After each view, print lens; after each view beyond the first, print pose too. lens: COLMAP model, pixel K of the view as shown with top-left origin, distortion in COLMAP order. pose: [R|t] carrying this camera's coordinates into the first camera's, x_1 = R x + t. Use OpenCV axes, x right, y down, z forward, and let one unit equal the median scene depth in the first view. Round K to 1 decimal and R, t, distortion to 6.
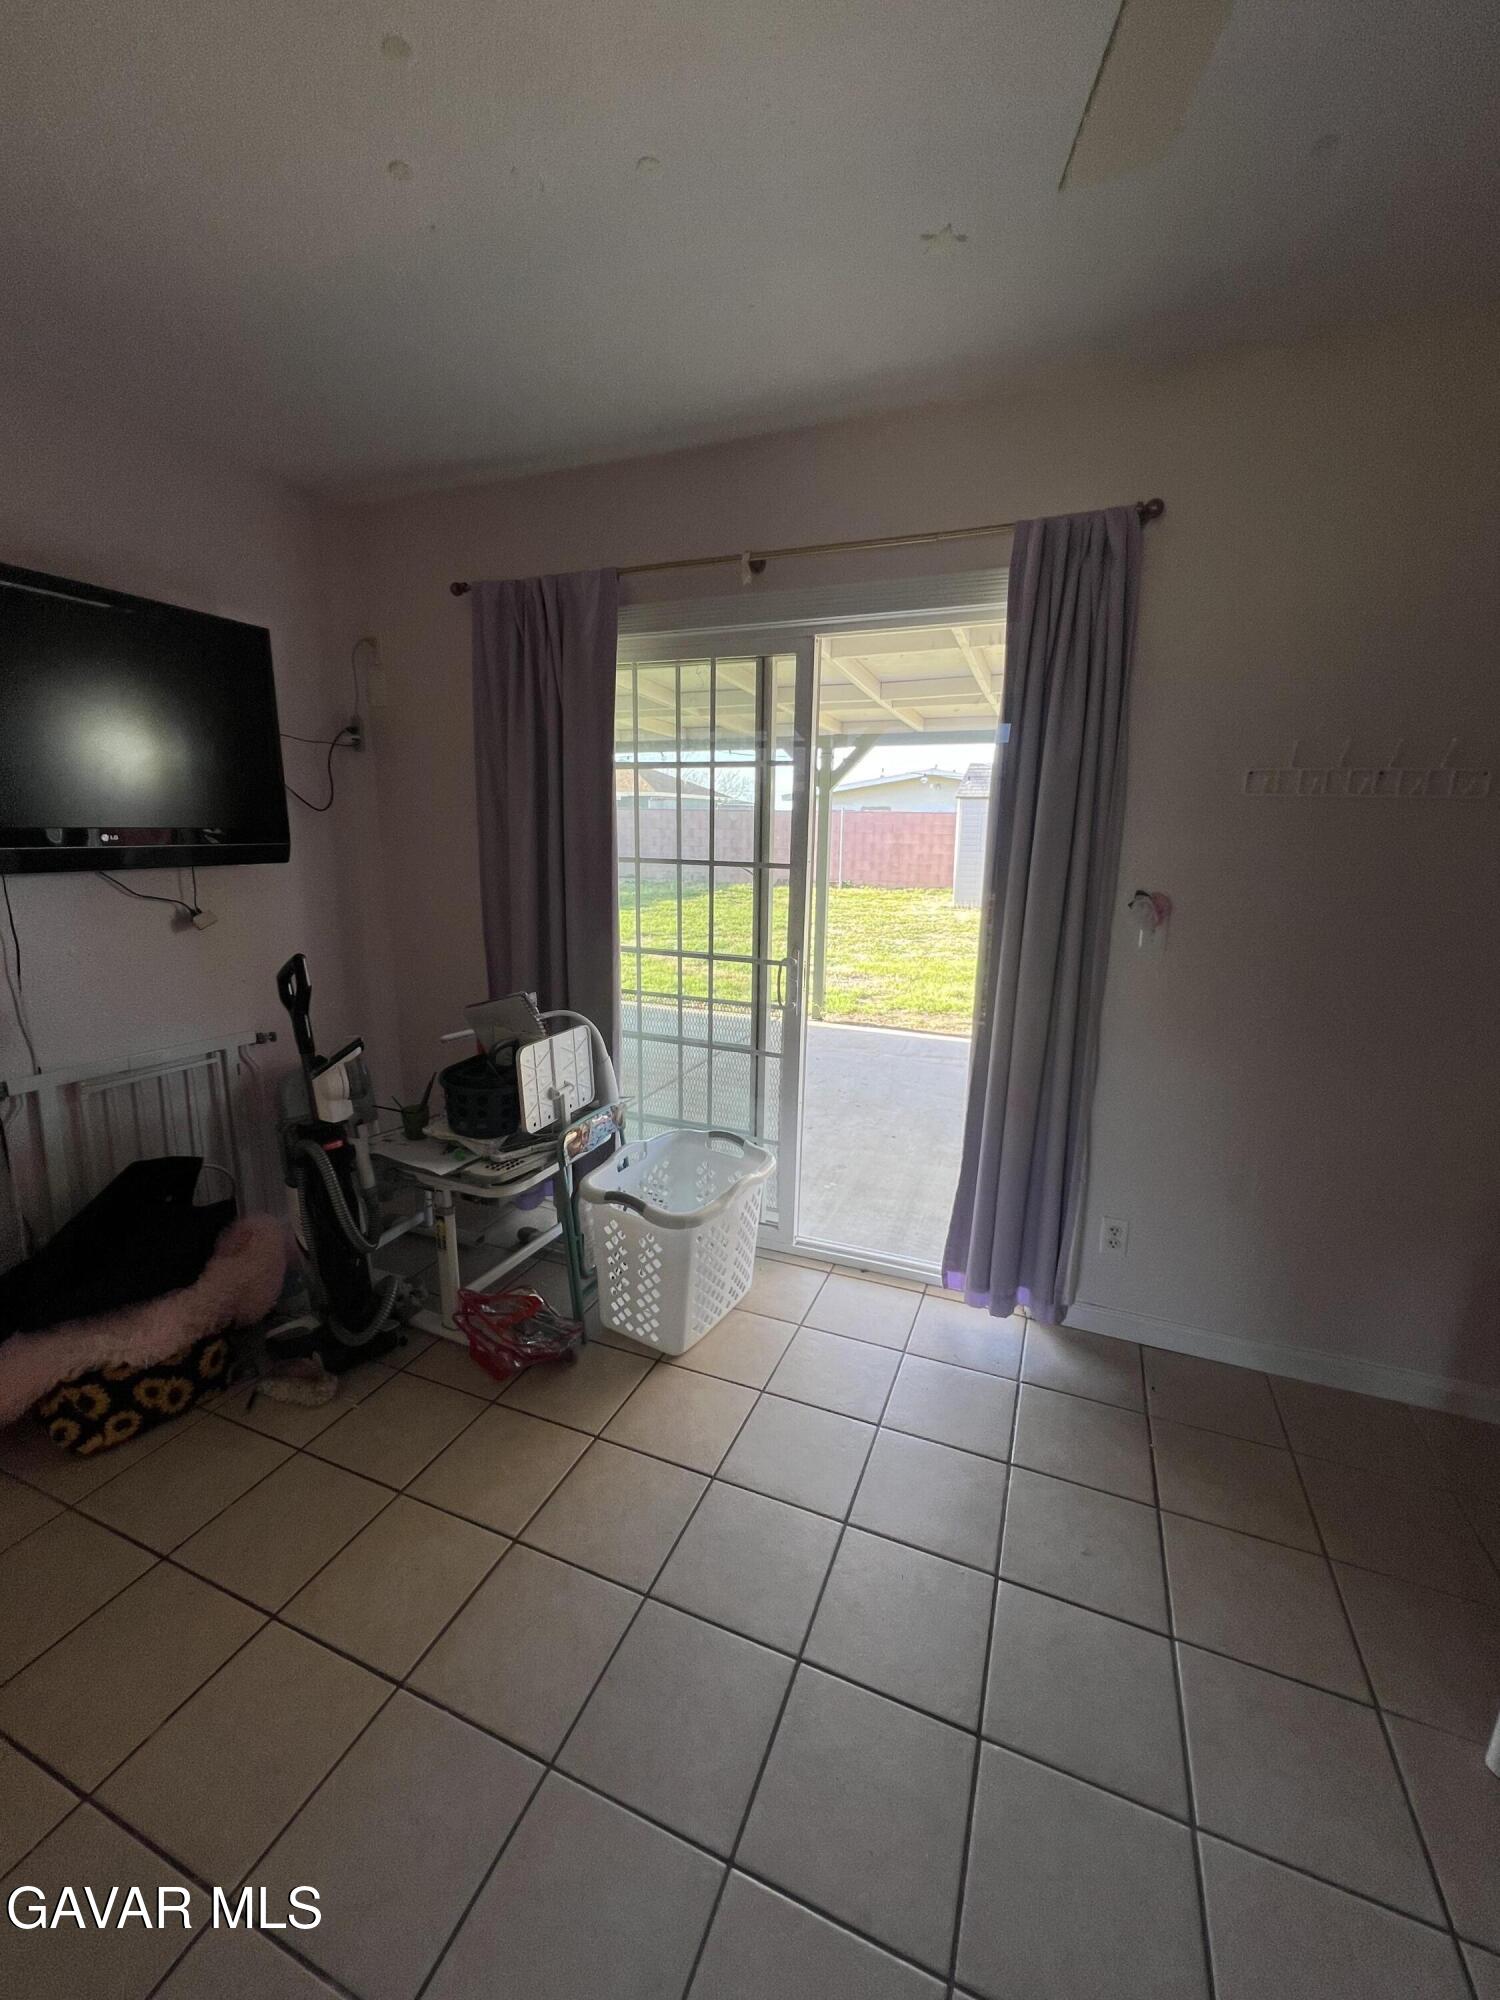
lens RADIAL K [[802.1, 0, 750.0], [0, 802.1, 1000.0], [0, 0, 1]] dist [0.000128, -0.000128]
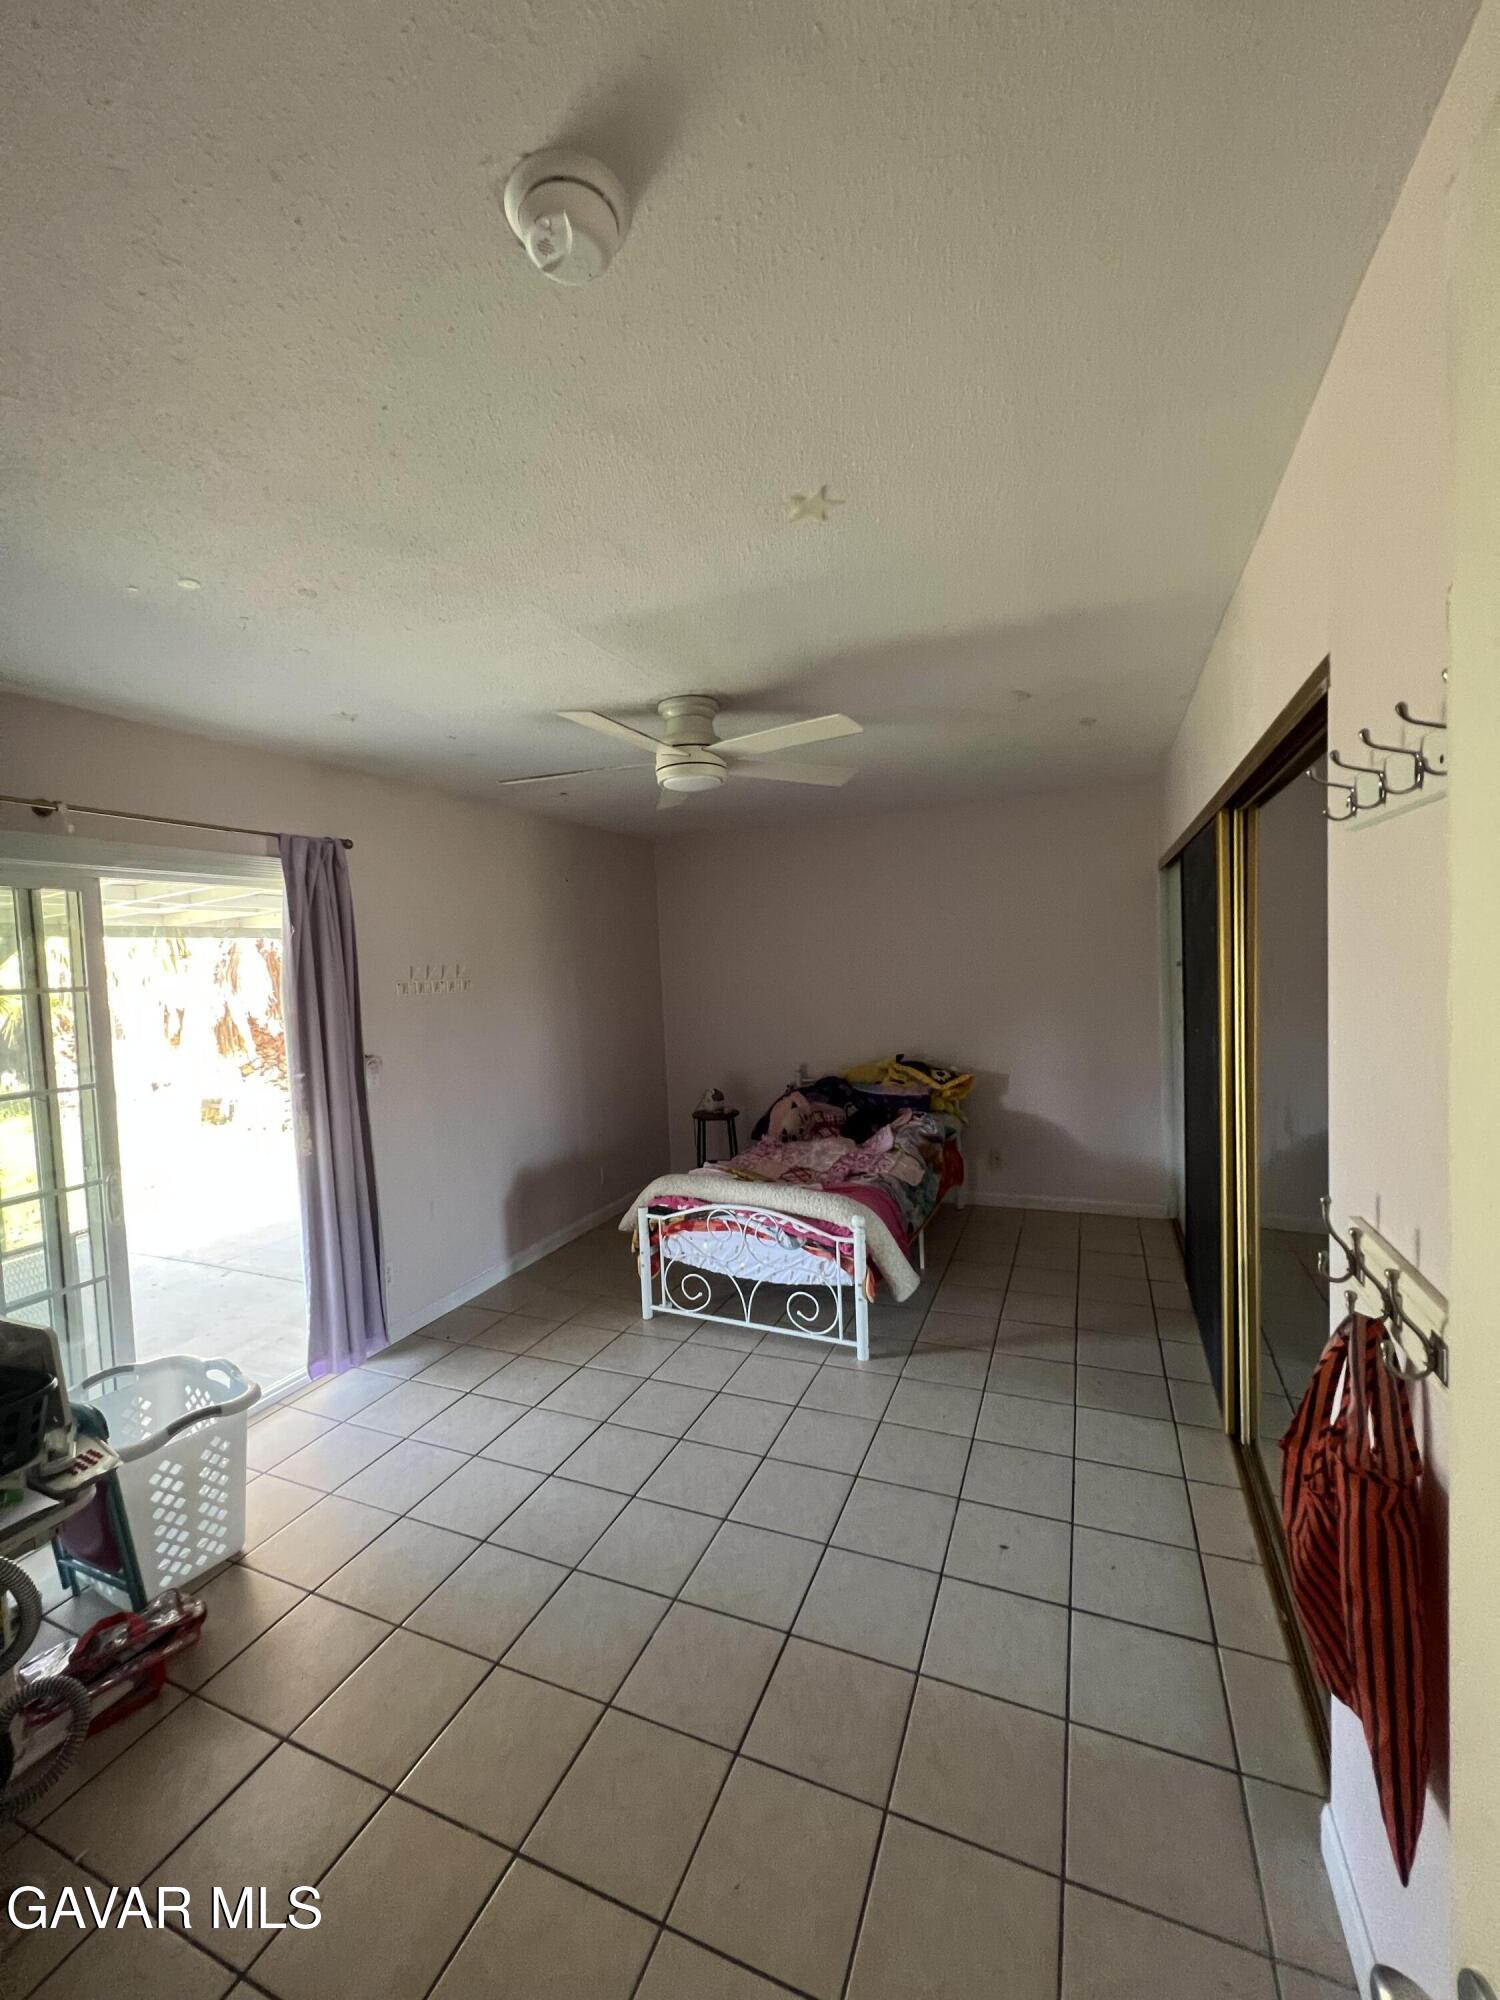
lens RADIAL K [[803.0, 0, 750.0], [0, 803.0, 1000.0], [0, 0, 1]] dist [0.000924, 0.000105]
pose [[0.014585, -0.069990, 0.997441, -1.067979], [0.265451, 0.962023, 0.063623, -0.128960], [-0.964014, 0.263844, 0.032610, 0.147085]]
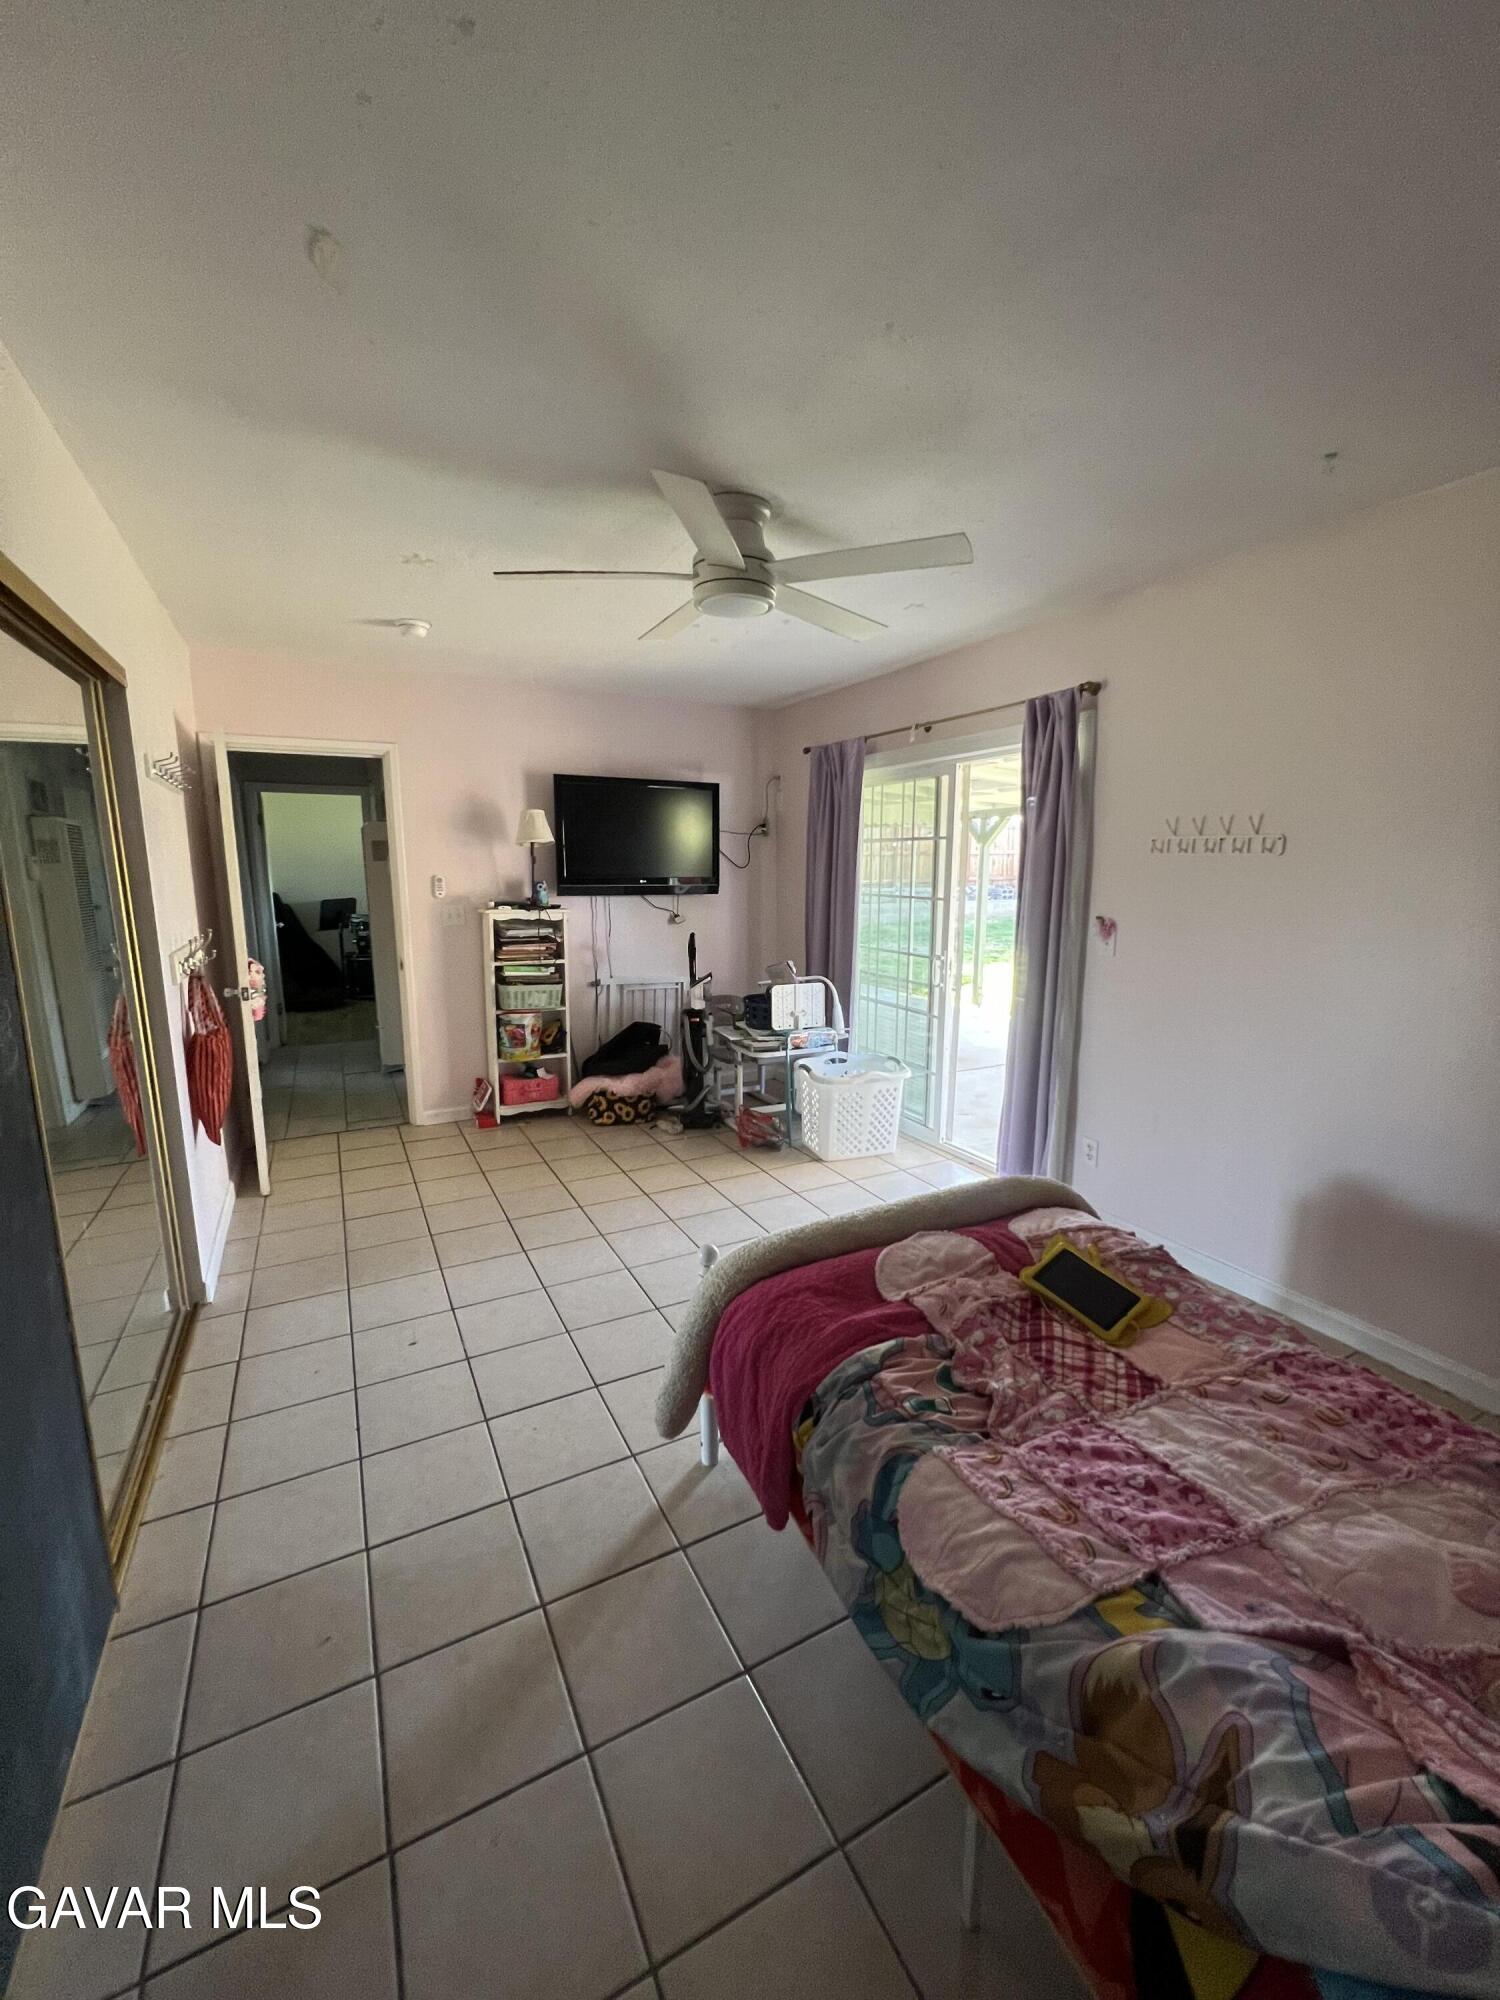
lens RADIAL K [[803.0, 0, 750.0], [0, 803.0, 1000.0], [0, 0, 1]] dist [0.000924, 0.000105]
pose [[0.769233, 0.094272, -0.631976, 0.903685], [-0.130039, 0.991455, -0.010386, 0.119755], [0.625596, 0.090171, 0.774919, -0.566210]]
